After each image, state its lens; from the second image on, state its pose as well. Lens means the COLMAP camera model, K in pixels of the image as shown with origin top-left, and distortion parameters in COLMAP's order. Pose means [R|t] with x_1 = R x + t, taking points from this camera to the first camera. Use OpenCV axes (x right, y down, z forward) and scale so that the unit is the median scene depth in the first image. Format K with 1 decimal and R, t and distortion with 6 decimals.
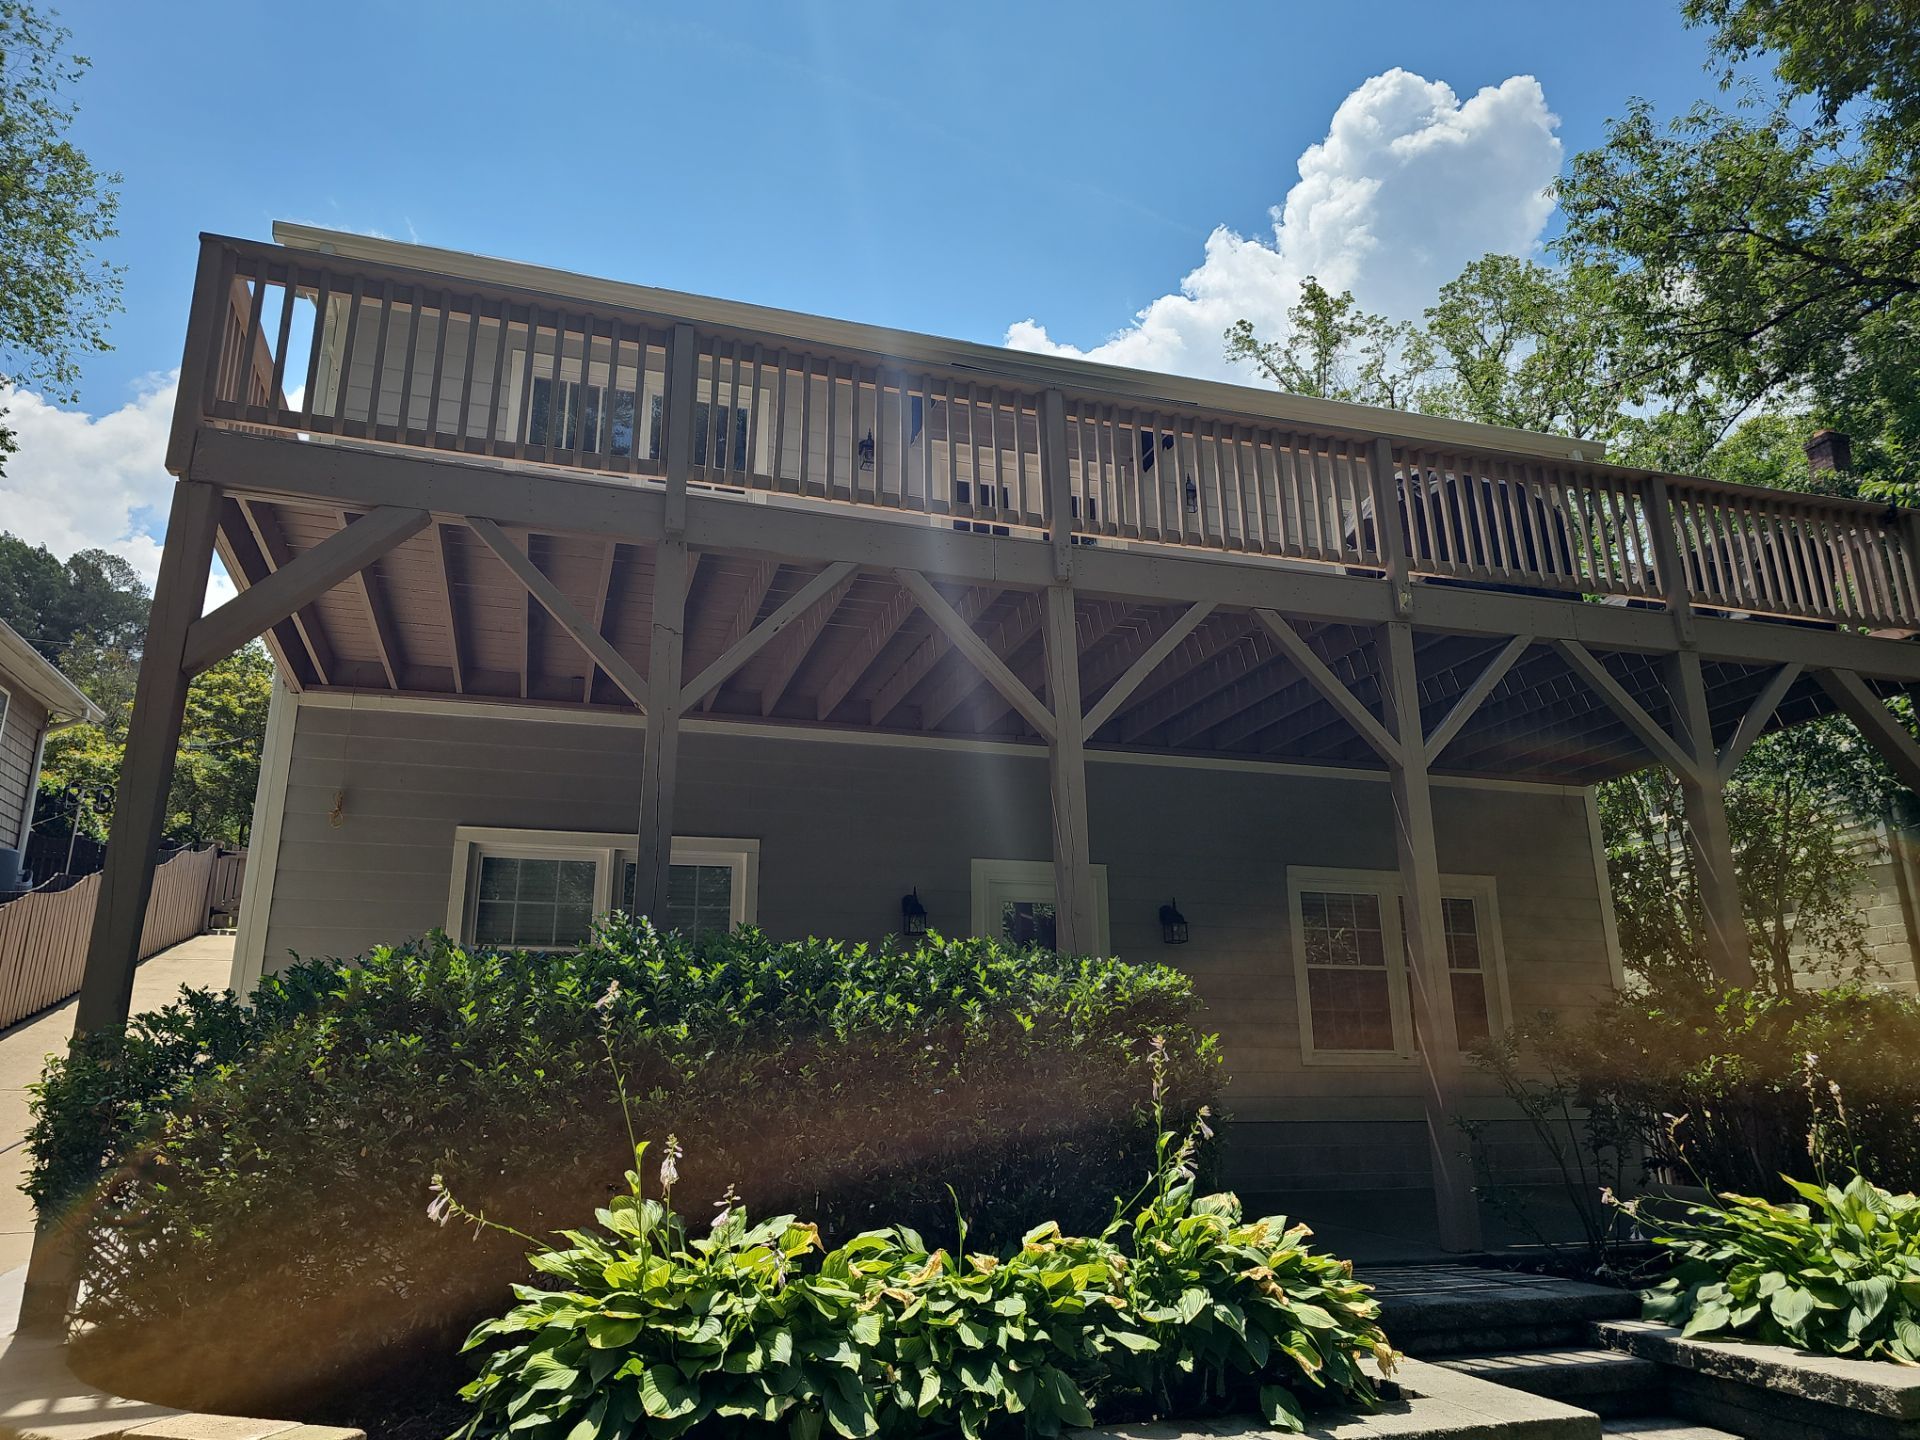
lens RADIAL K [[1260.6, 0, 960.0], [0, 1260.6, 720.0], [0, 0, 1]] dist [0.047410, -0.039597]
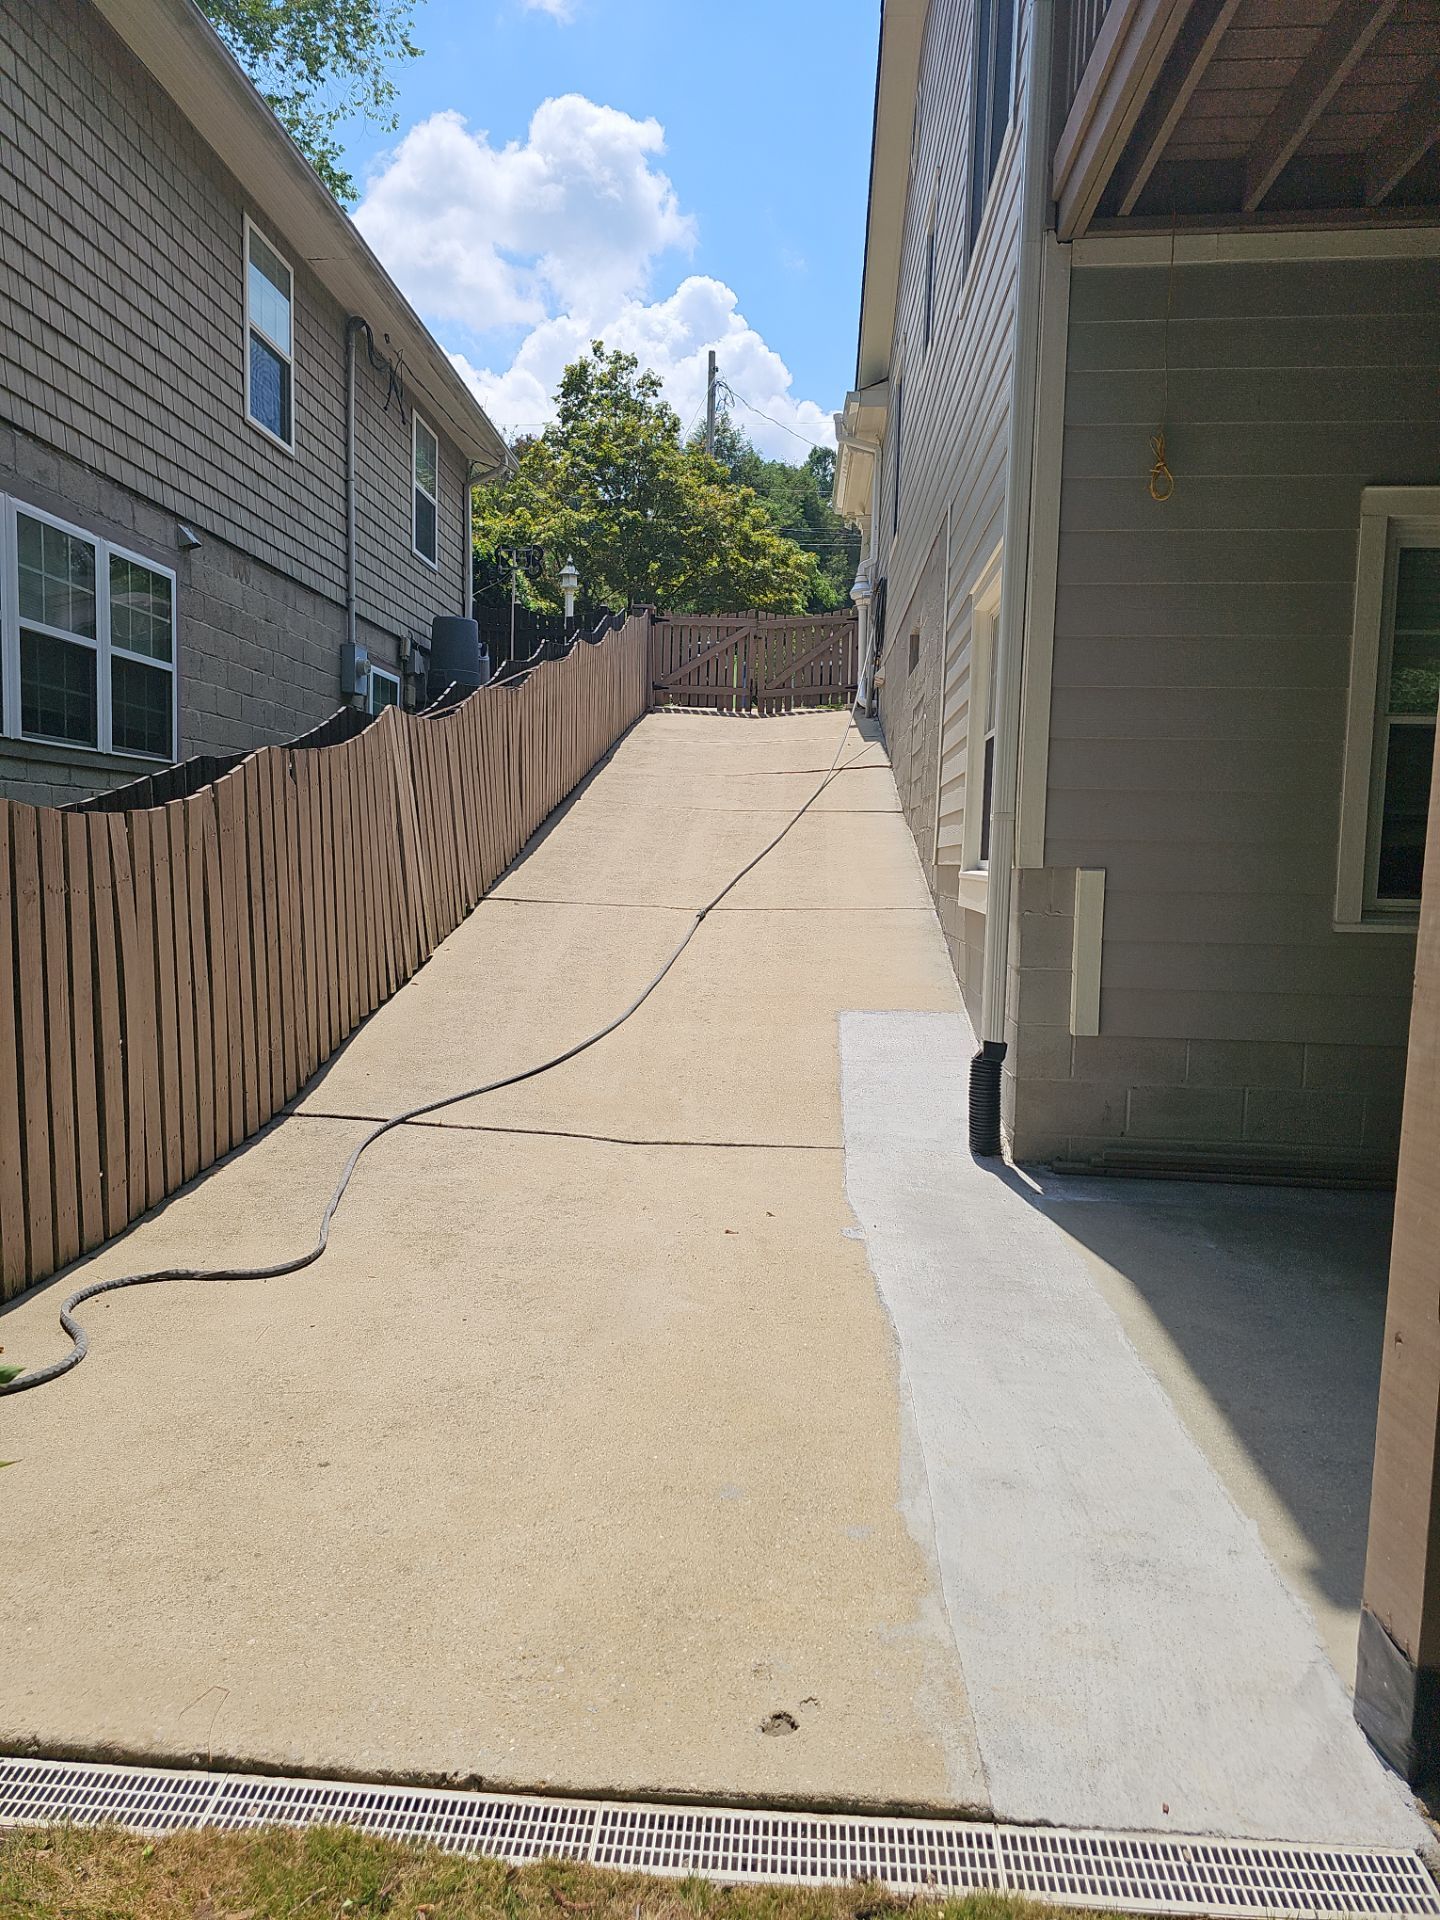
lens RADIAL K [[1260.6, 0, 720.0], [0, 1260.6, 960.0], [0, 0, 1]] dist [0.047410, -0.039597]
pose [[0.923689, 0.058856, -0.378596, -0.195702], [0.080410, 0.936346, 0.341745, 0.030094], [0.374611, -0.346109, 0.860160, 0.186593]]
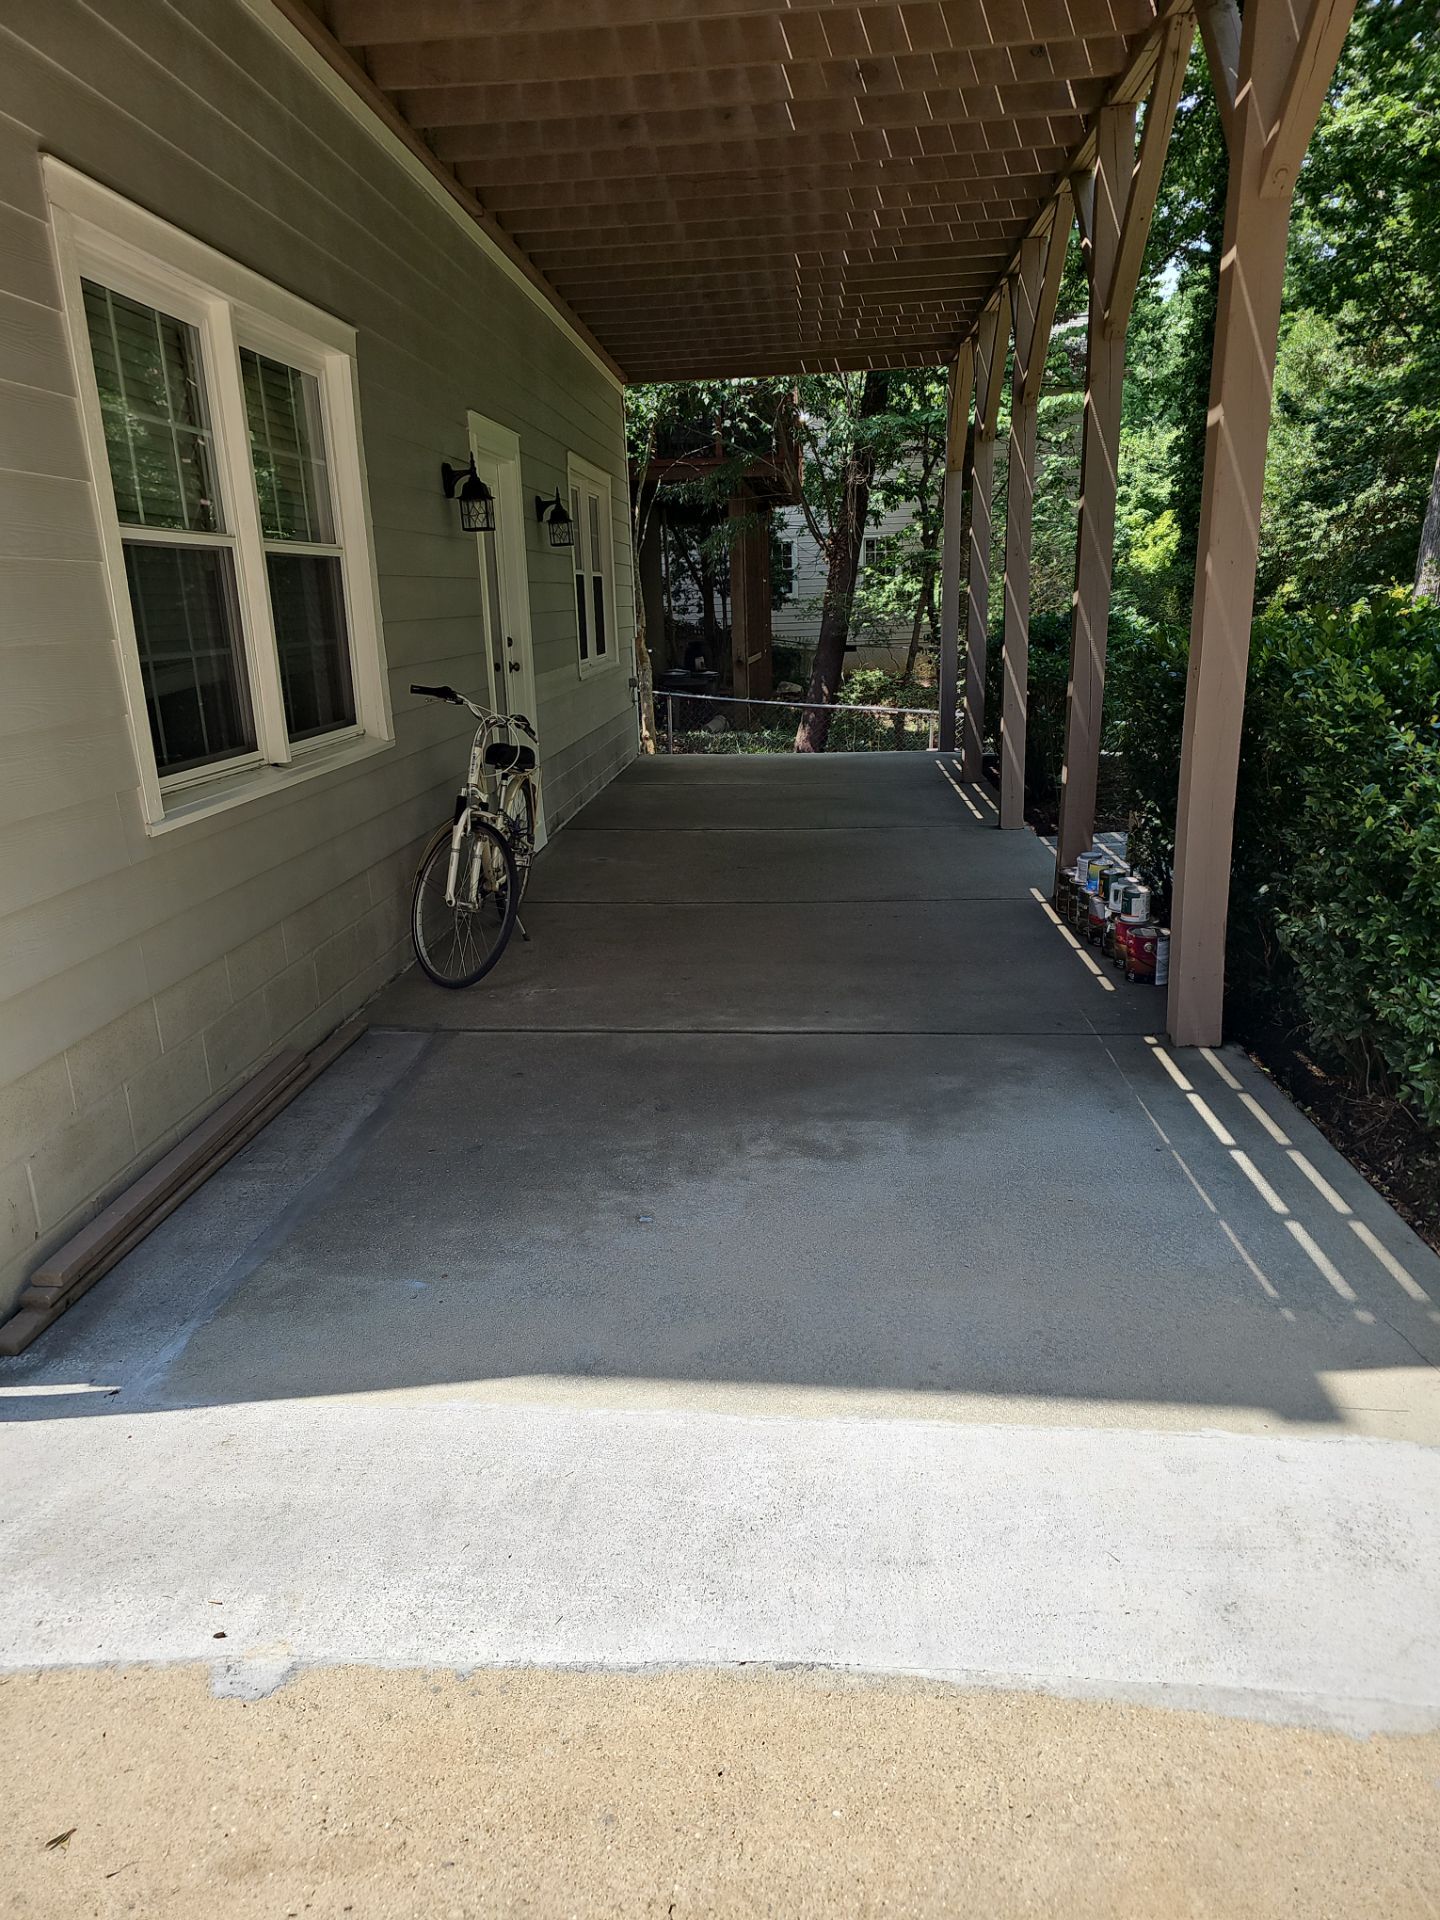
lens RADIAL K [[1260.6, 0, 720.0], [0, 1260.6, 960.0], [0, 0, 1]] dist [0.047410, -0.039597]
pose [[0.398200, -0.257757, 0.880340, -0.317613], [-0.225847, 0.902617, 0.366436, 0.052777], [-0.889061, -0.344737, 0.301209, 0.324787]]
